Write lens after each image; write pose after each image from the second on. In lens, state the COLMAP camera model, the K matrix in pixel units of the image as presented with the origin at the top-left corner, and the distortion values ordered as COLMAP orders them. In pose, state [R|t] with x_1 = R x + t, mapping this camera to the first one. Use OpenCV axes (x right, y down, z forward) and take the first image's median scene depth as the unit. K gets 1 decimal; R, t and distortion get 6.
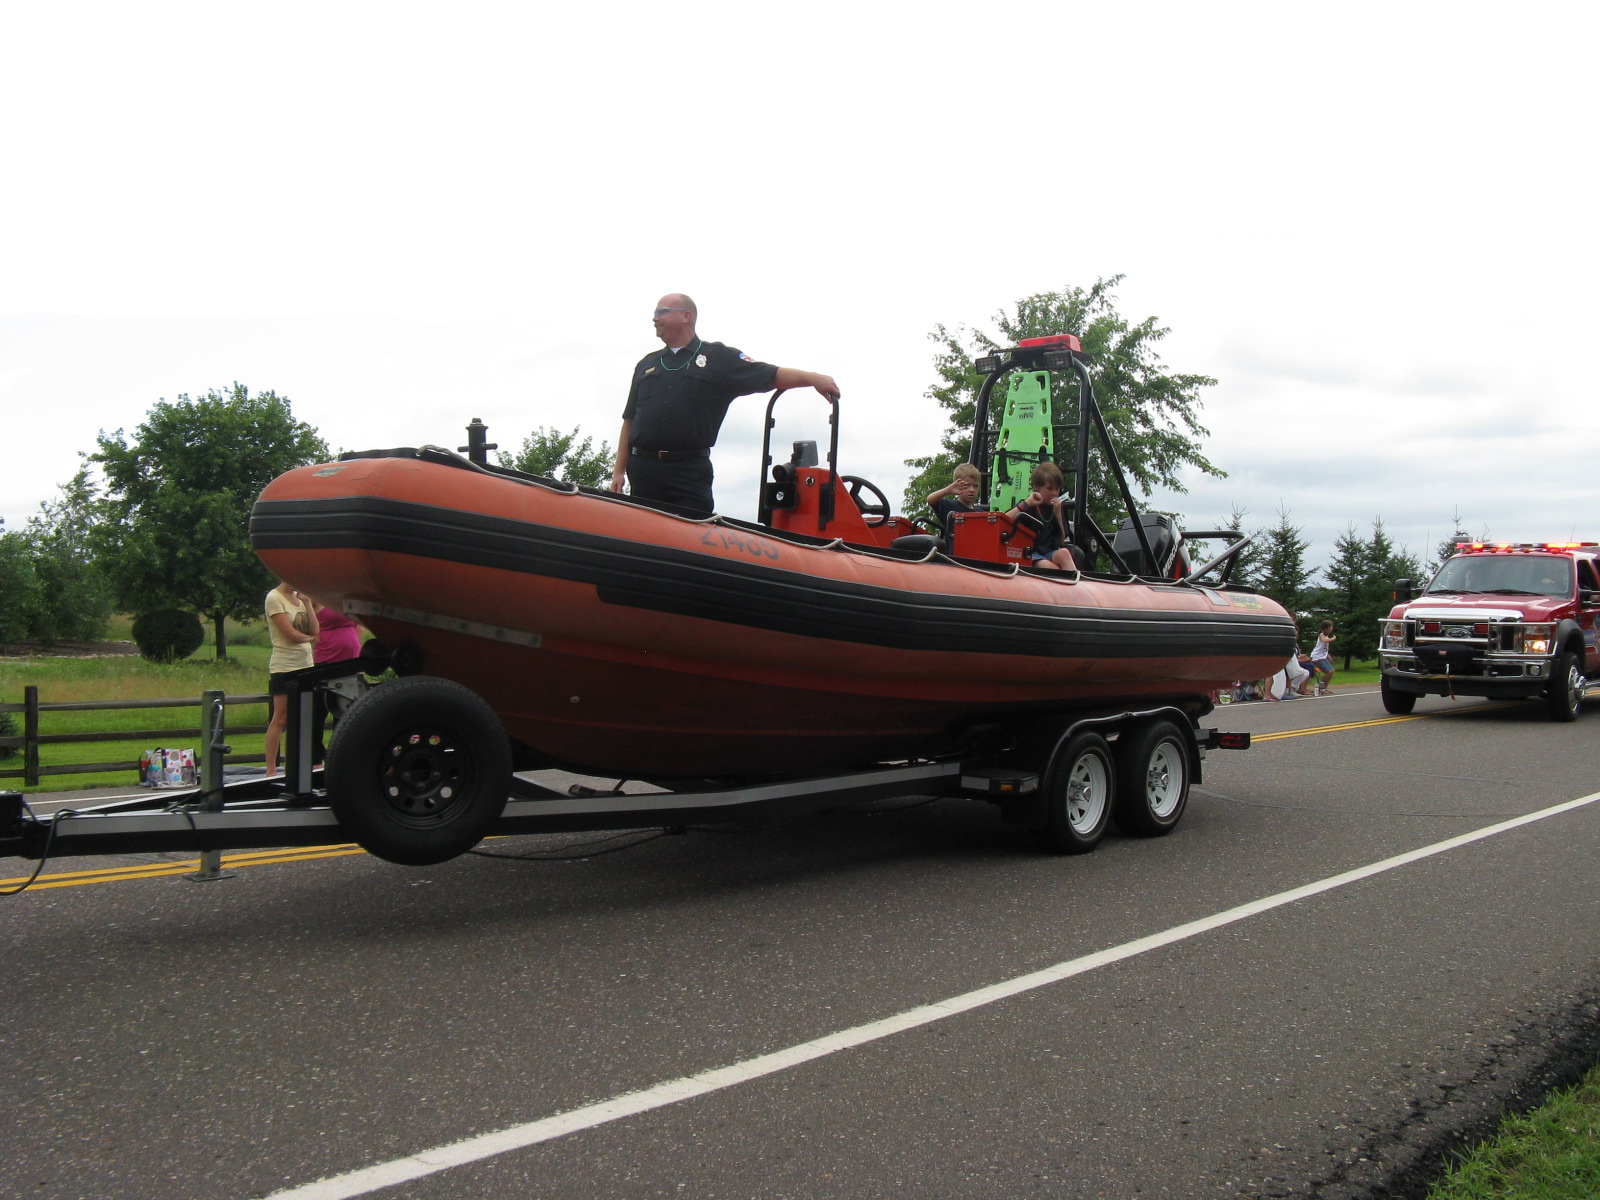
lens RADIAL K [[1645.0, 0, 770.1], [0, 1645.0, 570.5], [0, 0, 1]] dist [-0.190169, 0.211352]
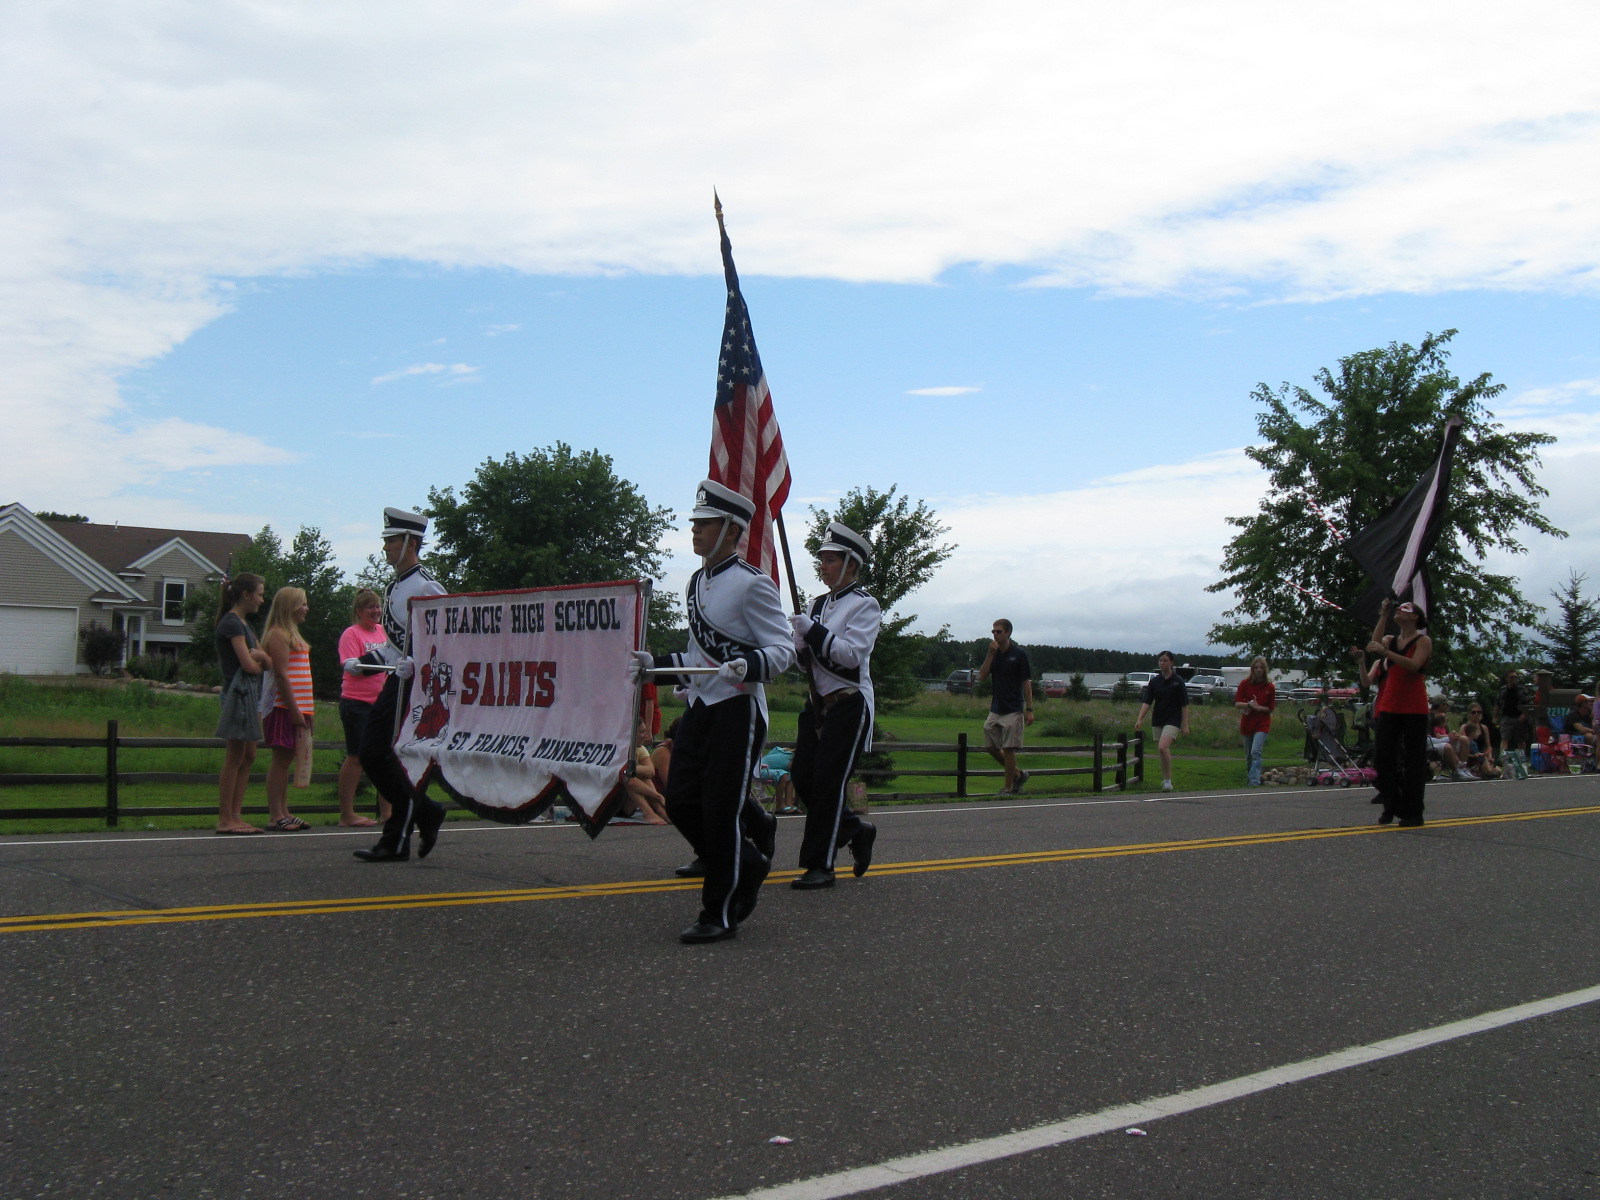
lens RADIAL K [[1643.4, 0, 799.6], [0, 1643.4, 571.2], [0, 0, 1]] dist [-0.191858, 0.212864]
pose [[0.985819, 0.009810, -0.167523, -0.070996], [-0.016138, 0.999205, -0.036457, 0.022598], [0.167032, 0.038644, 0.985194, -0.004676]]
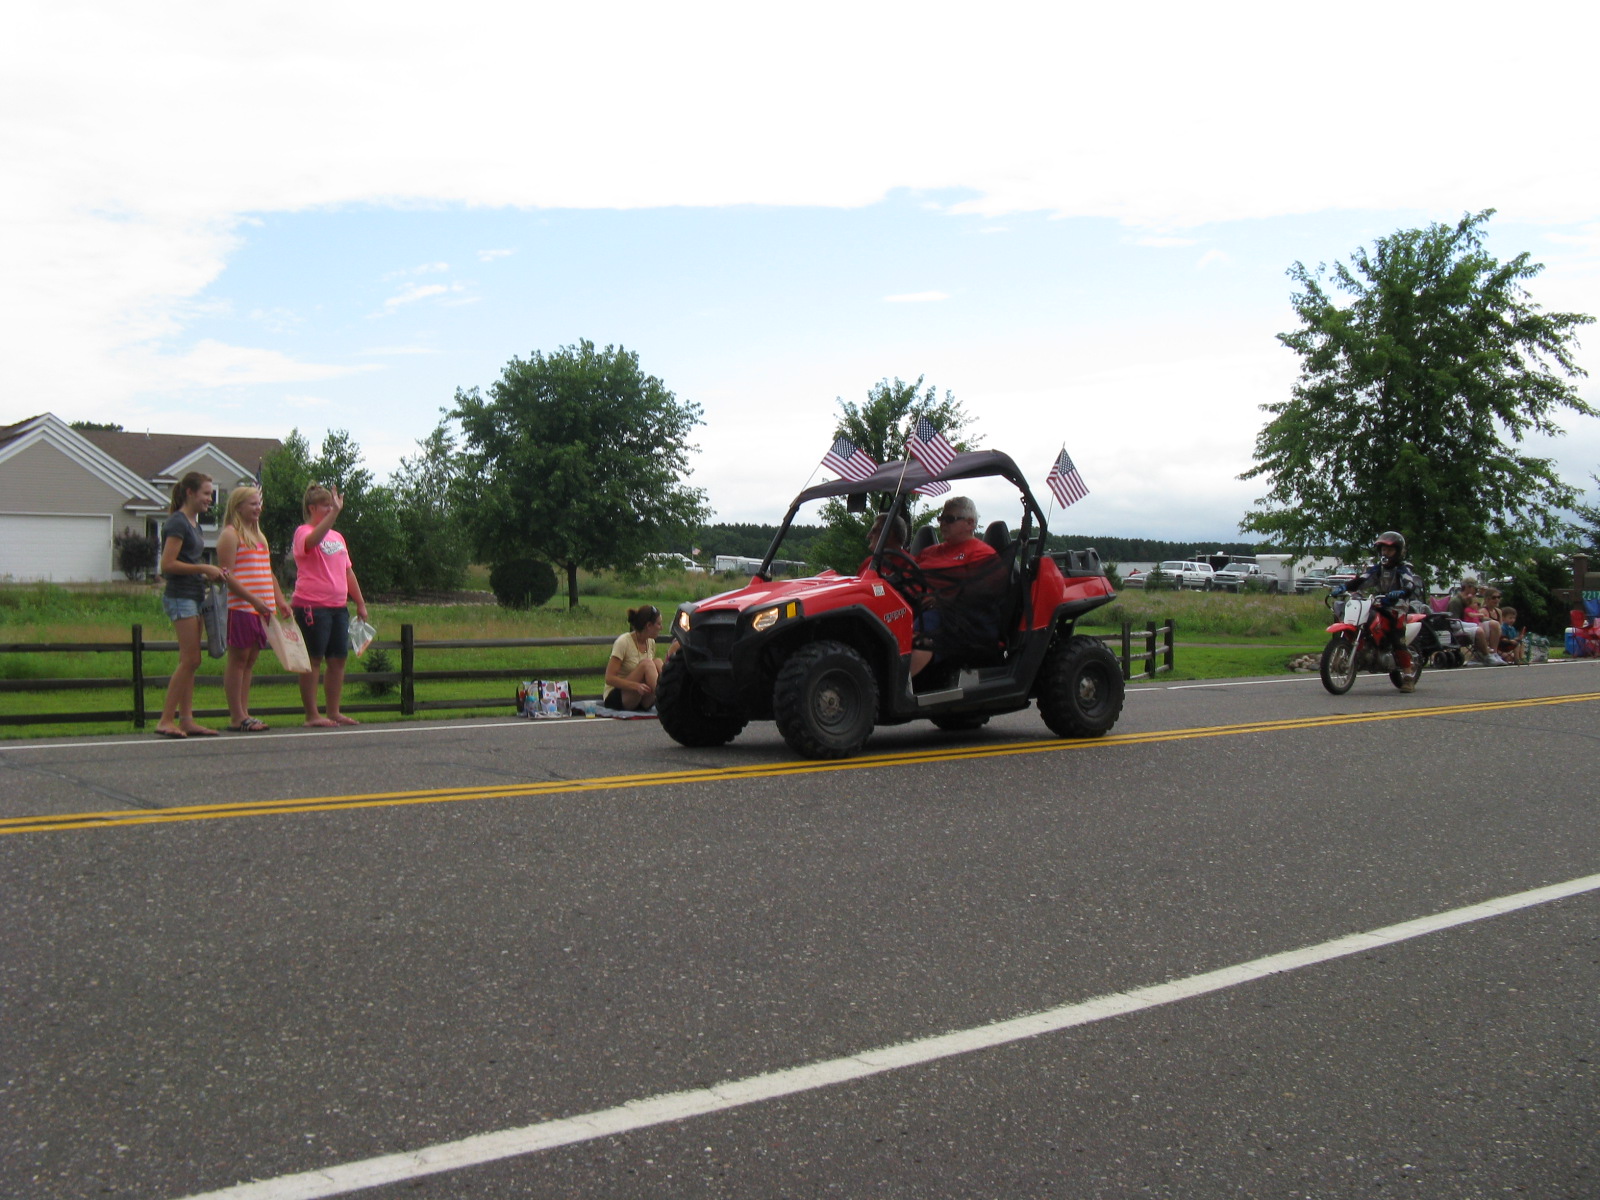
lens RADIAL K [[1645.0, 0, 778.2], [0, 1645.0, 561.3], [0, 0, 1]] dist [-0.195095, 0.222855]
pose [[0.979855, 0.004005, -0.199670, -0.046608], [0.000435, 0.999754, 0.022190, 0.027302], [0.199709, -0.021830, 0.979612, 0.019806]]
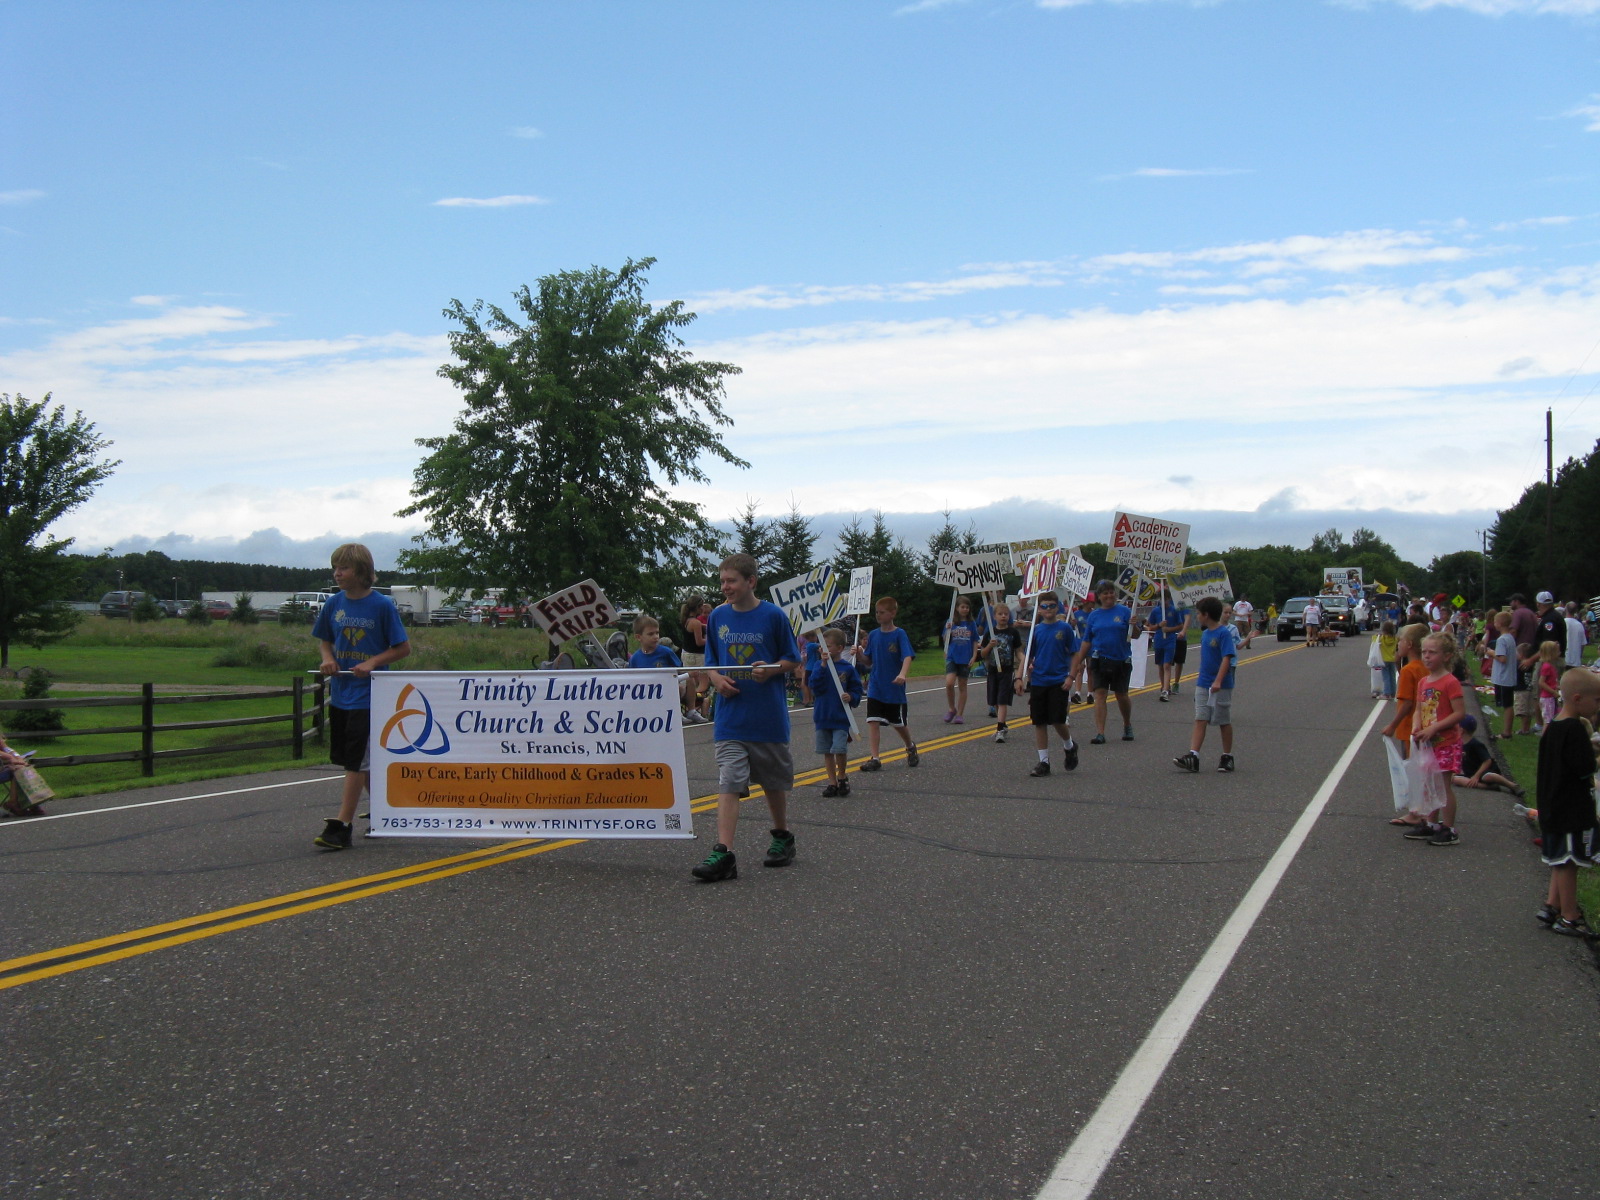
lens RADIAL K [[1657.4, 0, 782.4], [0, 1657.4, 577.1], [0, 0, 1]] dist [-0.190303, 0.209325]
pose [[0.947747, 0.008603, 0.318906, -0.183540], [-0.013020, 0.999847, 0.011723, -0.031009], [-0.318757, -0.015262, 0.947714, 0.360025]]
